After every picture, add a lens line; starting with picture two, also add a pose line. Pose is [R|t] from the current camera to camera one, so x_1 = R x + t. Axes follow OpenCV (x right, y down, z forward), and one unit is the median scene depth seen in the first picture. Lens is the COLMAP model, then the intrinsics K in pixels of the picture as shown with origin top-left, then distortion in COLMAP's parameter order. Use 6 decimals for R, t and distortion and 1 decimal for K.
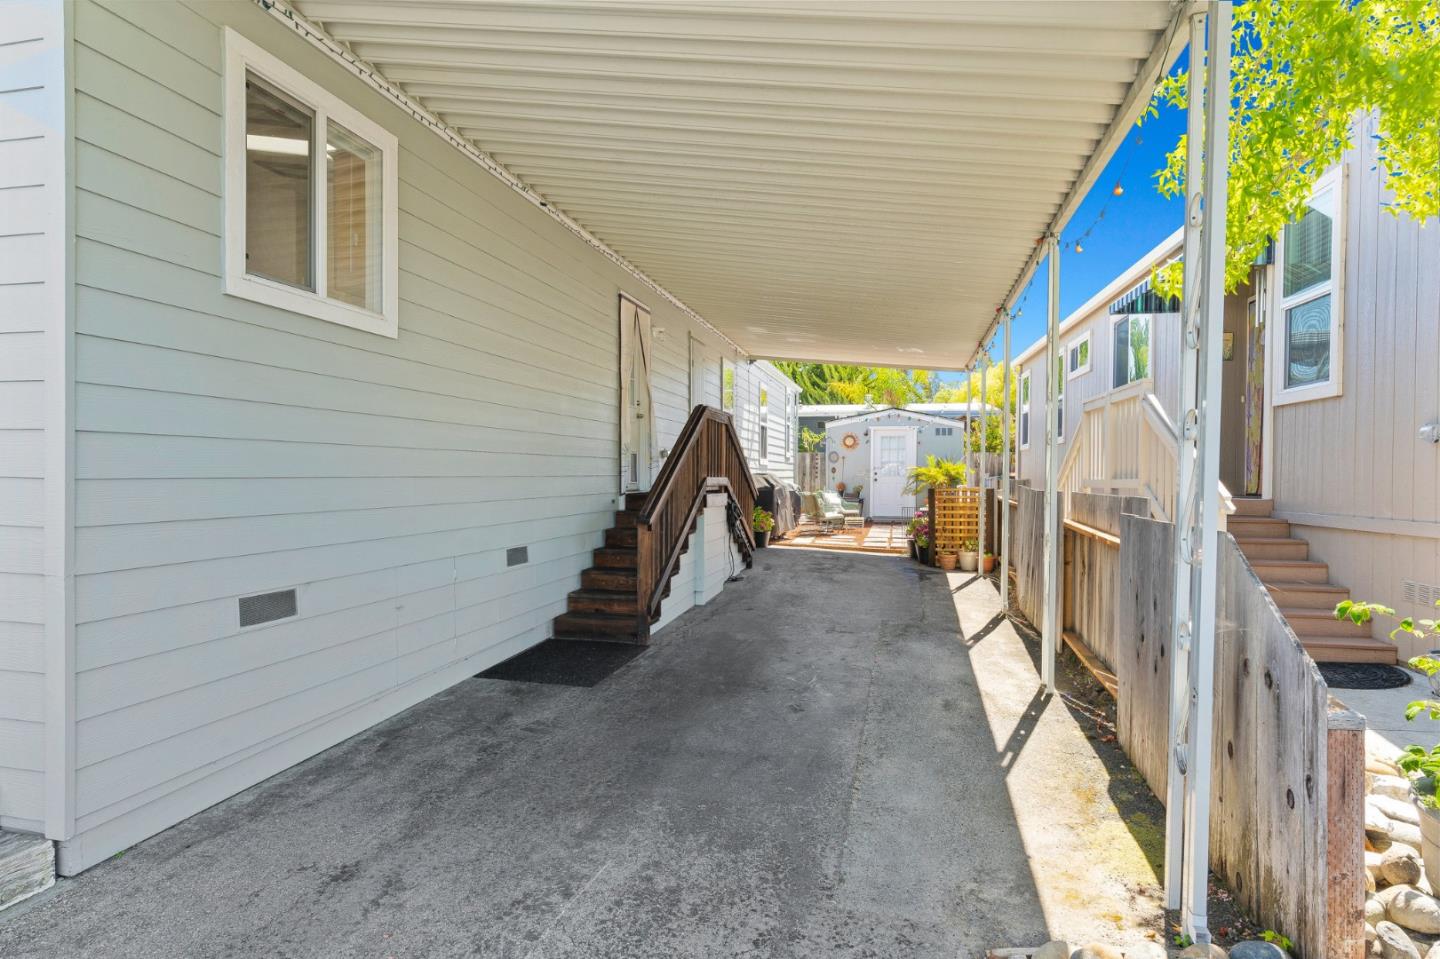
lens RADIAL K [[678.3, 0, 724.7], [0, 678.3, 448.2], [0, 0, 1]] dist [-0.001834, 0.000637]
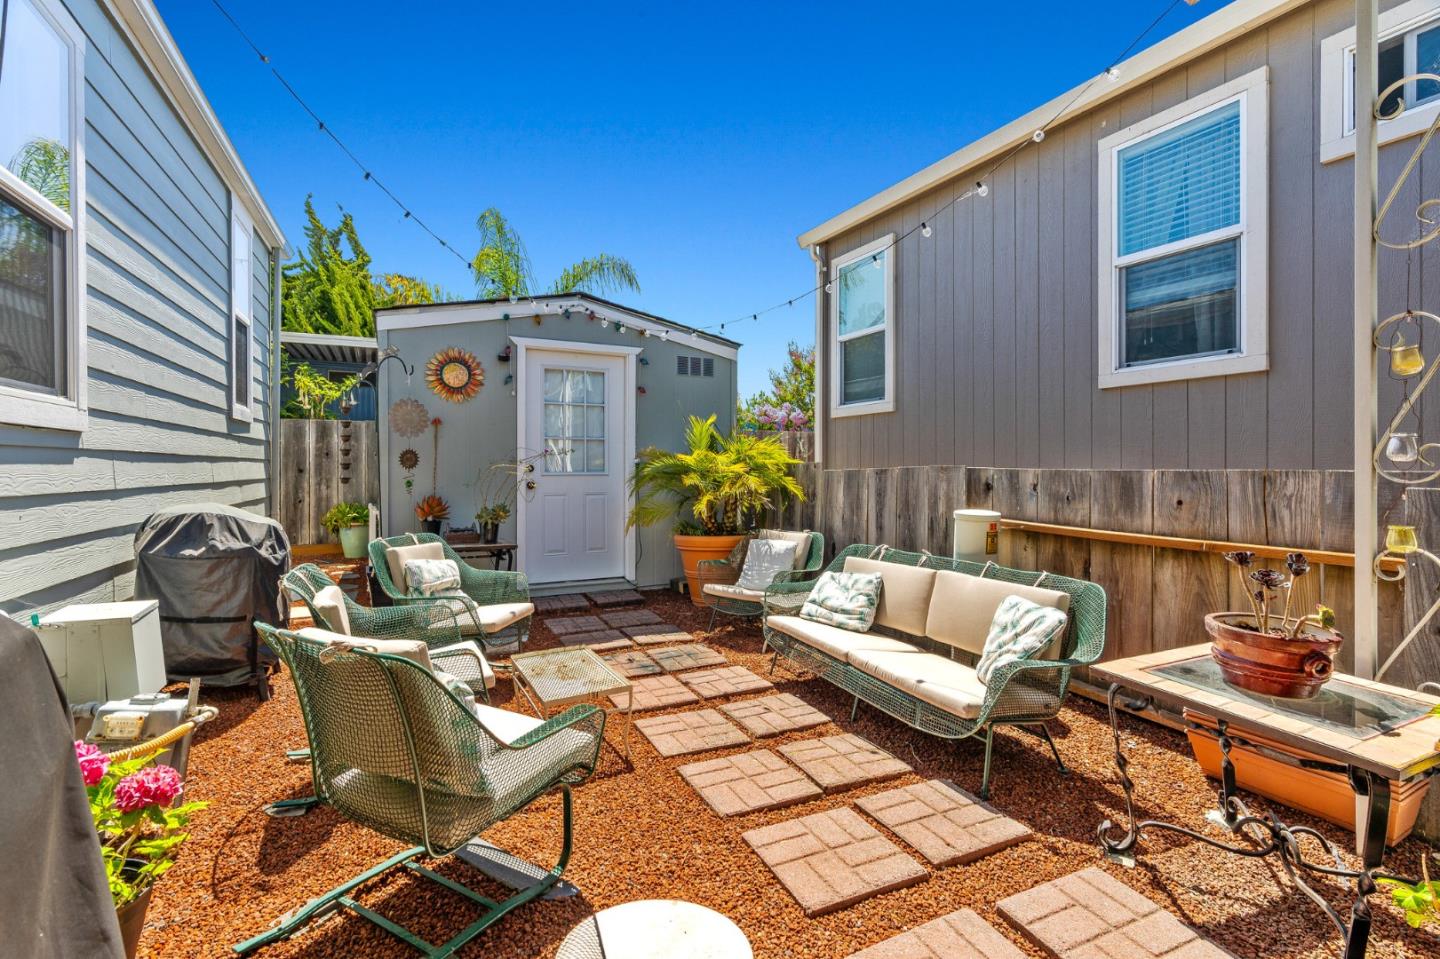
lens RADIAL K [[655.8, 0, 723.9], [0, 655.8, 469.1], [0, 0, 1]] dist [-0.003191, 0.001457]
pose [[0.770329, -0.008847, 0.637586, 0.076956], [-0.018743, 0.999158, 0.036509, 0.022784], [-0.637371, -0.040074, 0.769514, 0.657774]]
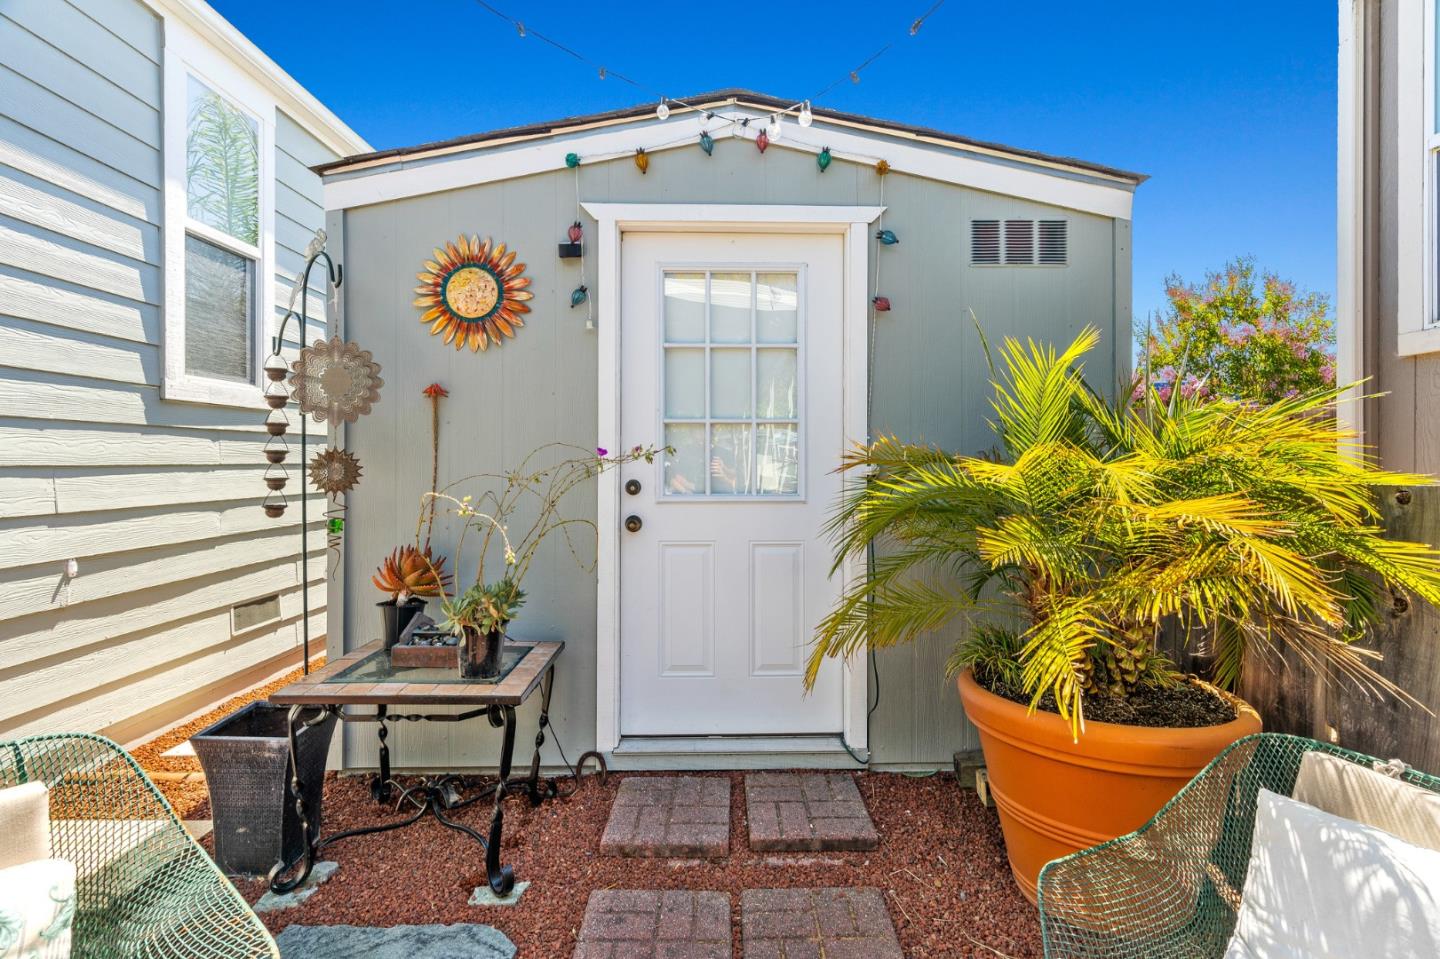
lens RADIAL K [[661.7, 0, 727.6], [0, 661.7, 454.3], [0, 0, 1]] dist [0.000087, 0.000582]
pose [[0.970089, -0.005236, 0.242695, 0.205149], [-0.002144, 0.999544, 0.030132, 0.023879], [-0.242742, -0.029751, 0.969635, 0.830680]]
